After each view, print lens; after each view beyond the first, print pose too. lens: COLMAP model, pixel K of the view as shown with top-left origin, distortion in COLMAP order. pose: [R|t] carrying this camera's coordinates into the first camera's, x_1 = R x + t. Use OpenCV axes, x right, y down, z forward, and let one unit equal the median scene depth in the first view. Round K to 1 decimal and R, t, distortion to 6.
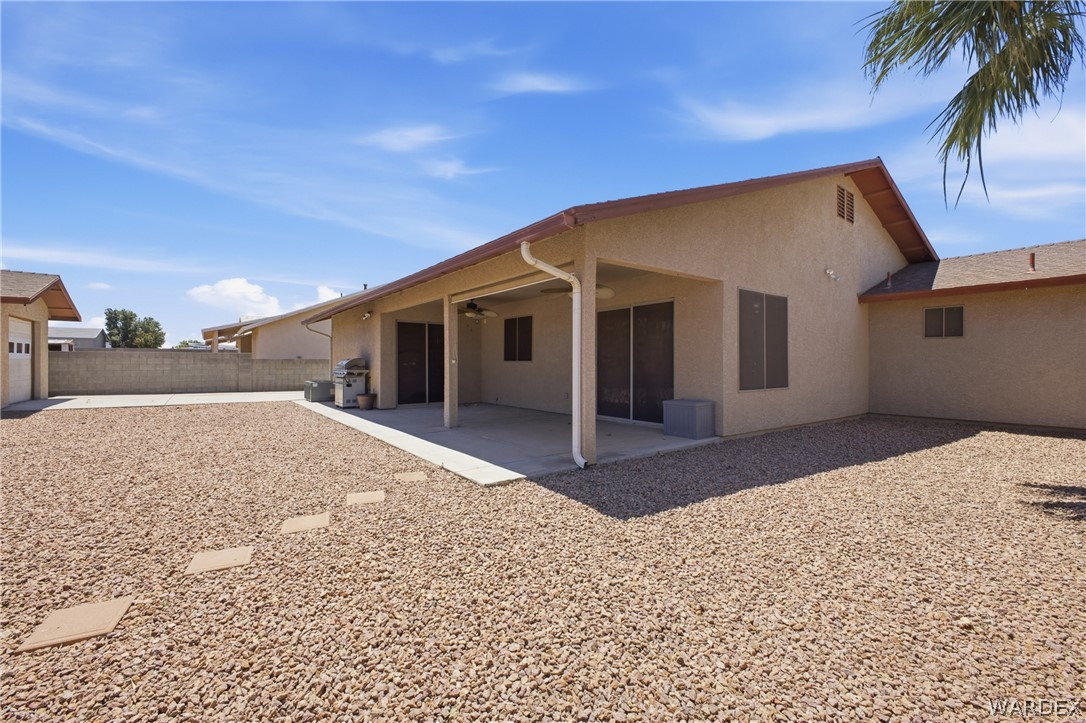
lens RADIAL K [[452.8, 0, 541.2], [0, 452.8, 359.1], [0, 0, 1]] dist [0.016181, -0.006017]
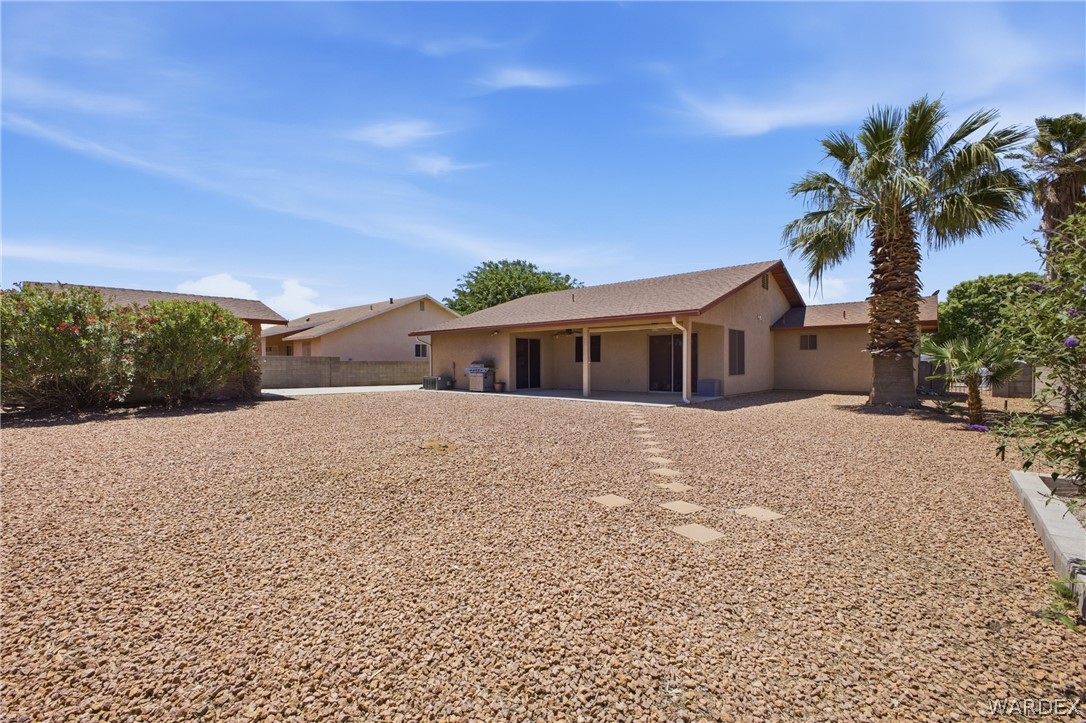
lens RADIAL K [[452.8, 0, 550.2], [0, 452.8, 364.2], [0, 0, 1]] dist [0.016181, -0.006017]
pose [[0.977553, -0.001367, 0.210684, -0.586986], [0.000317, 0.999987, 0.005019, 0.003749], [-0.210688, -0.004840, 0.977541, -0.644867]]
